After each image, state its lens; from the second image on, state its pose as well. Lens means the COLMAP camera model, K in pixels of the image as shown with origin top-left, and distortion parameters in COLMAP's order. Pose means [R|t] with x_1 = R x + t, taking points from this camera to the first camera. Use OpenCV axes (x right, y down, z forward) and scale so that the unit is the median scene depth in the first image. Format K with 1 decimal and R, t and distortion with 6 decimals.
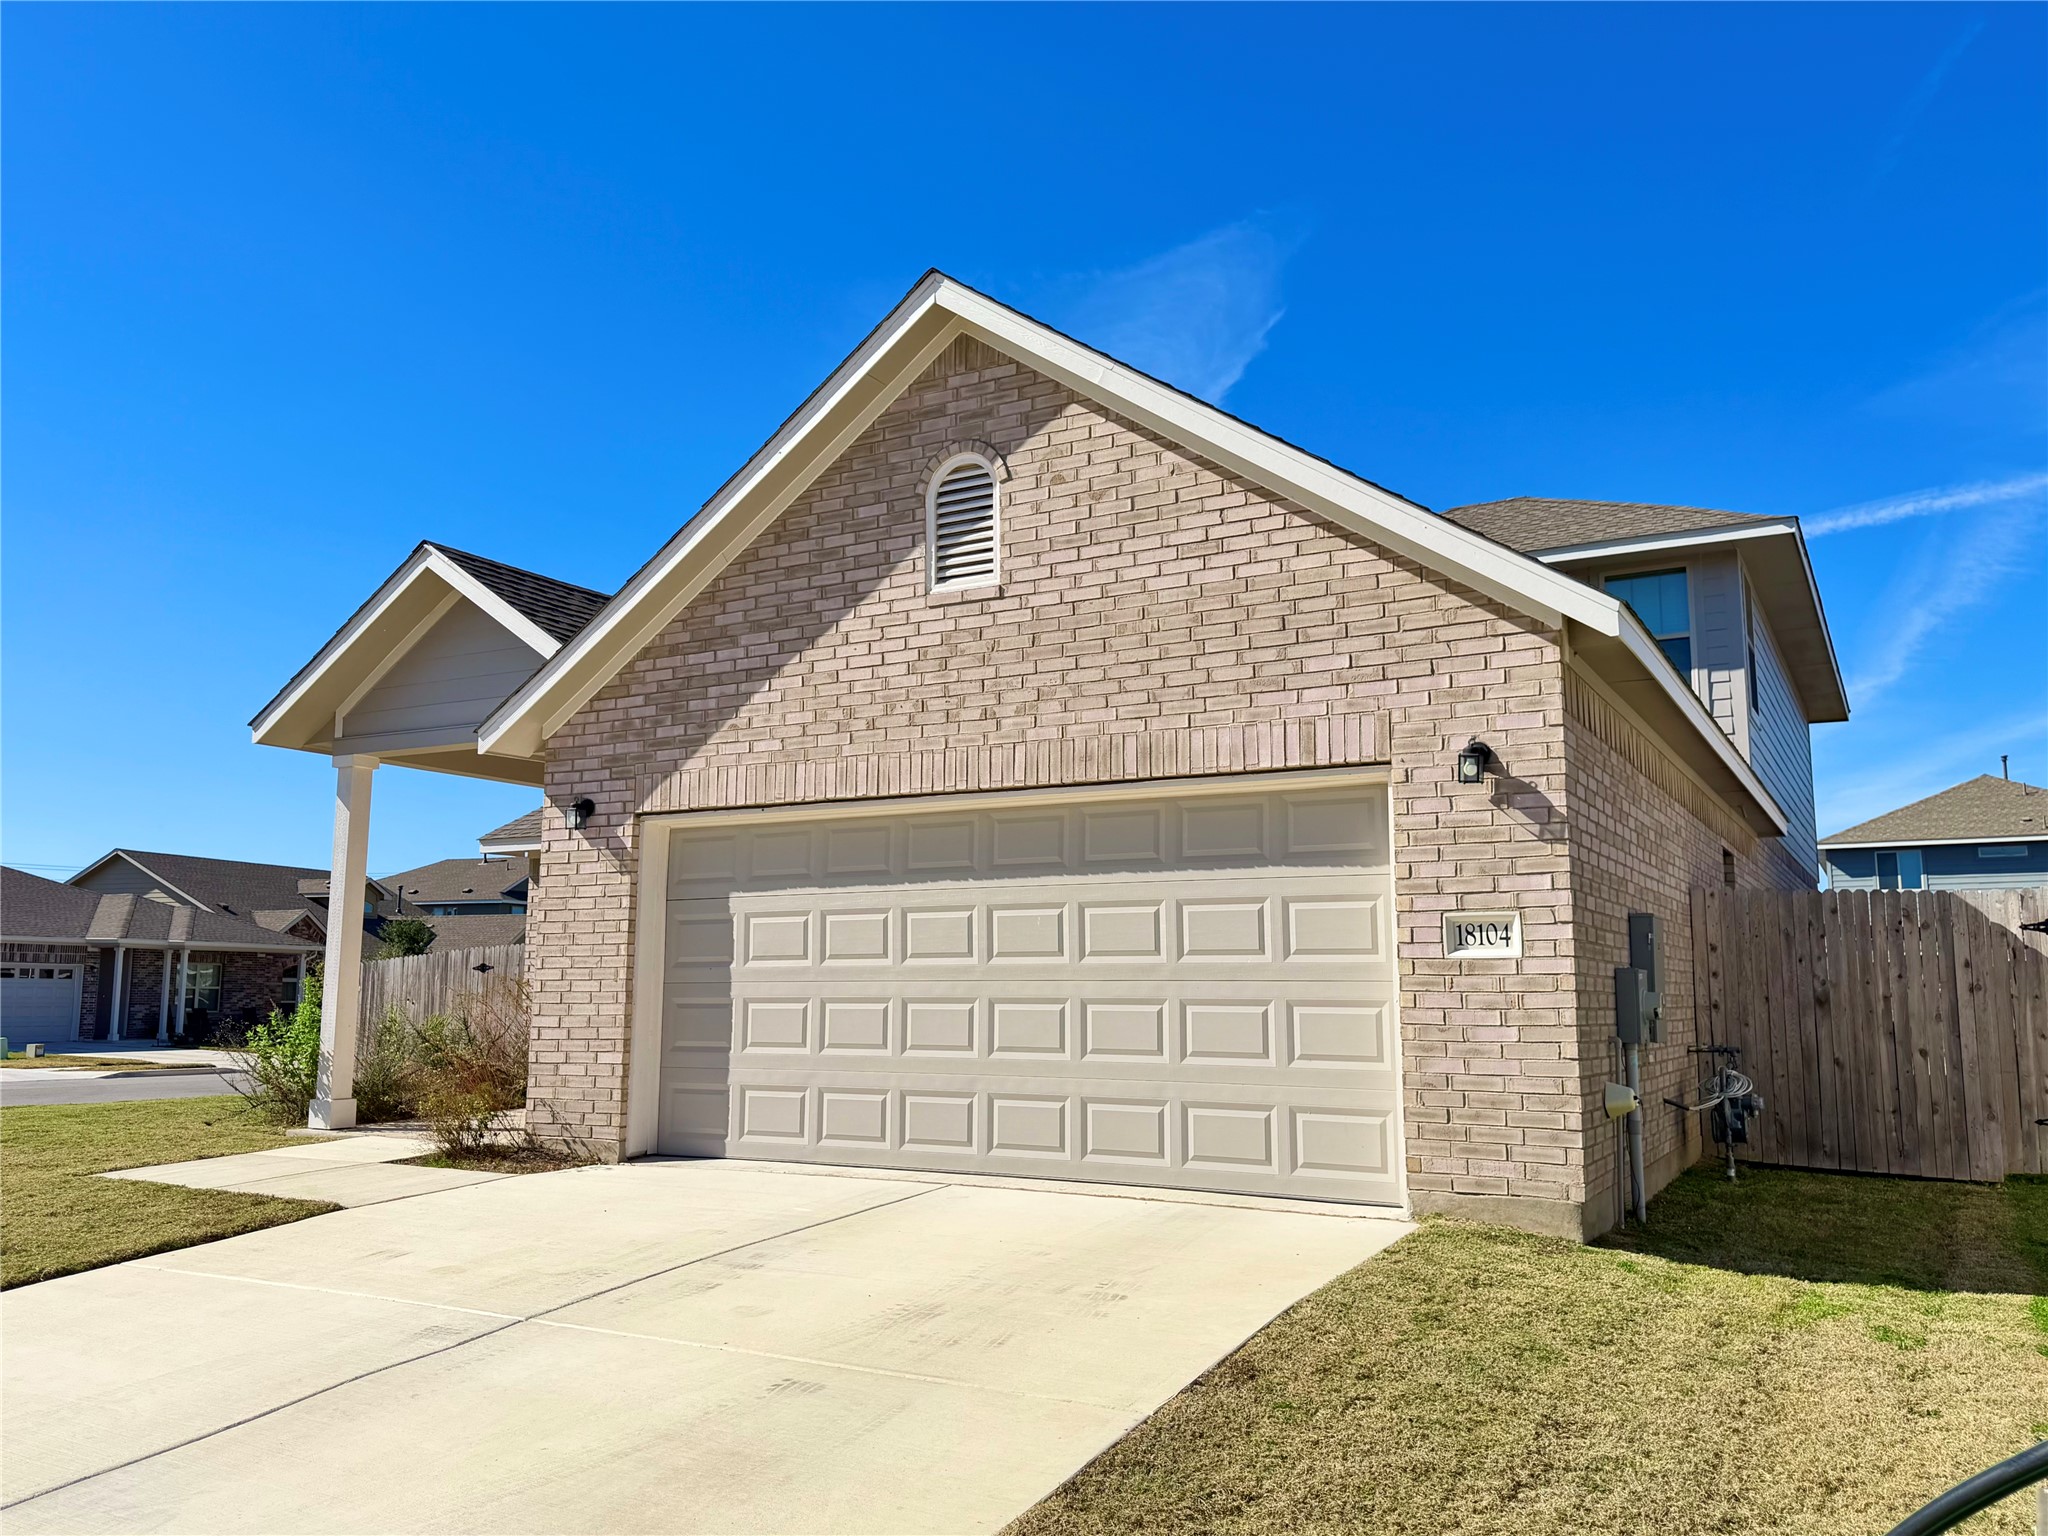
lens RADIAL K [[1554.7, 0, 1045.1], [0, 1554.7, 753.1], [0, 0, 1]] dist [0.059887, -0.086261]
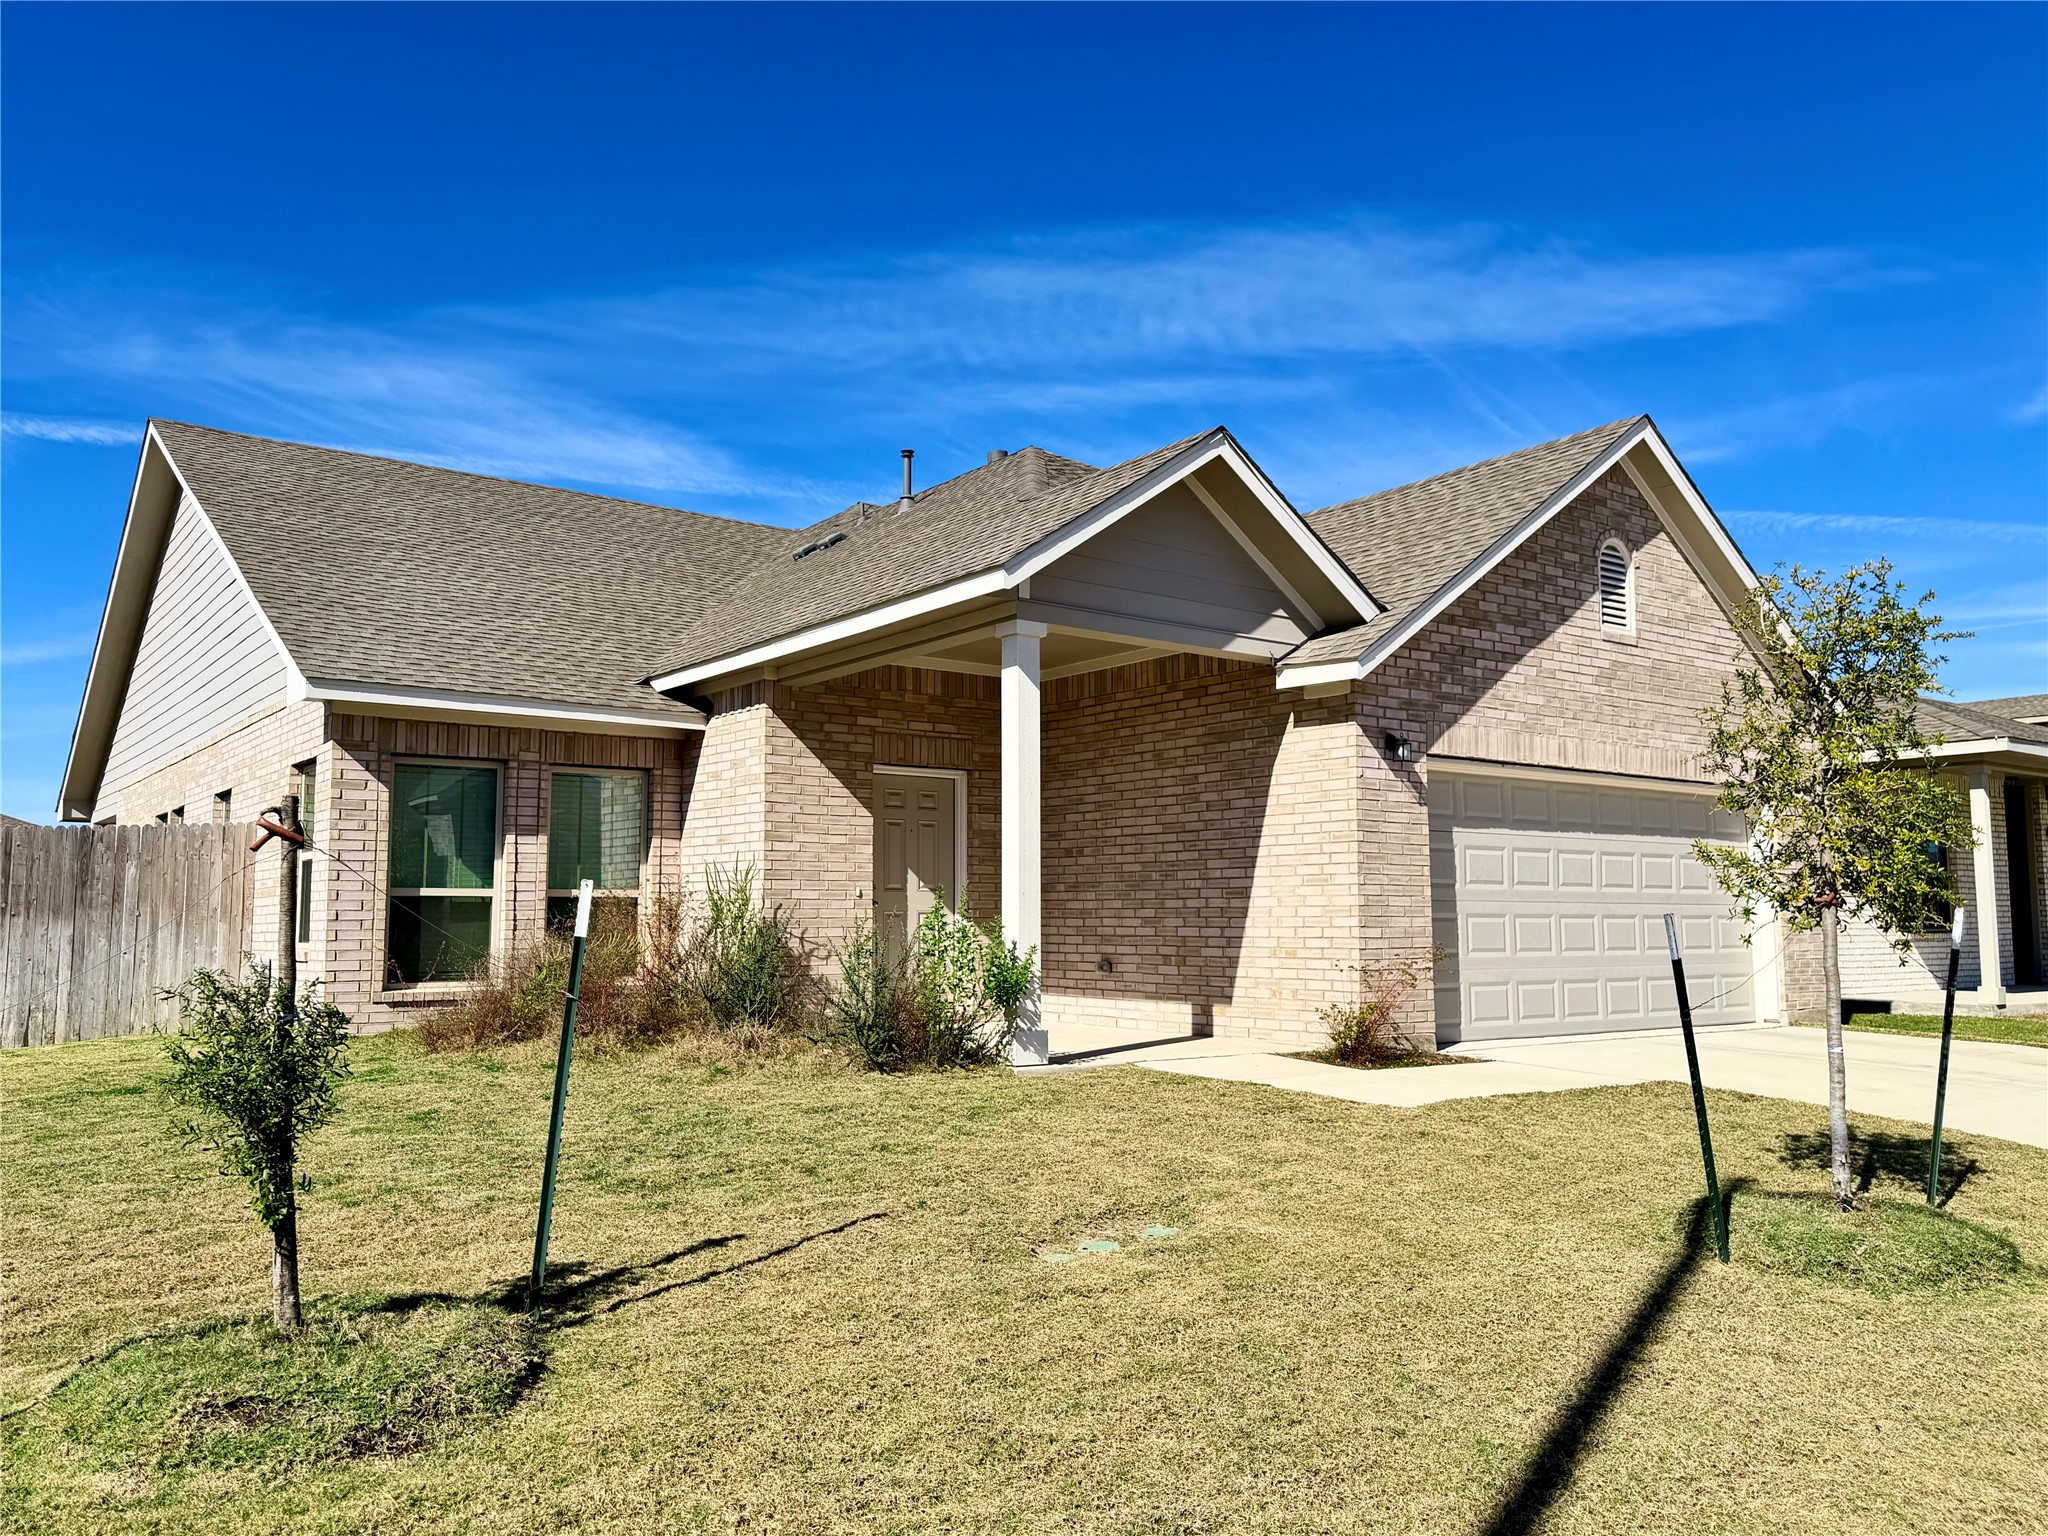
lens RADIAL K [[1554.7, 0, 1029.1], [0, 1554.7, 779.0], [0, 0, 1]] dist [0.059887, -0.086261]
pose [[0.424376, 0.084815, 0.901505, -1.523279], [-0.134462, 0.990468, -0.029888, 0.140129], [-0.895447, -0.108534, 0.431735, 0.814124]]
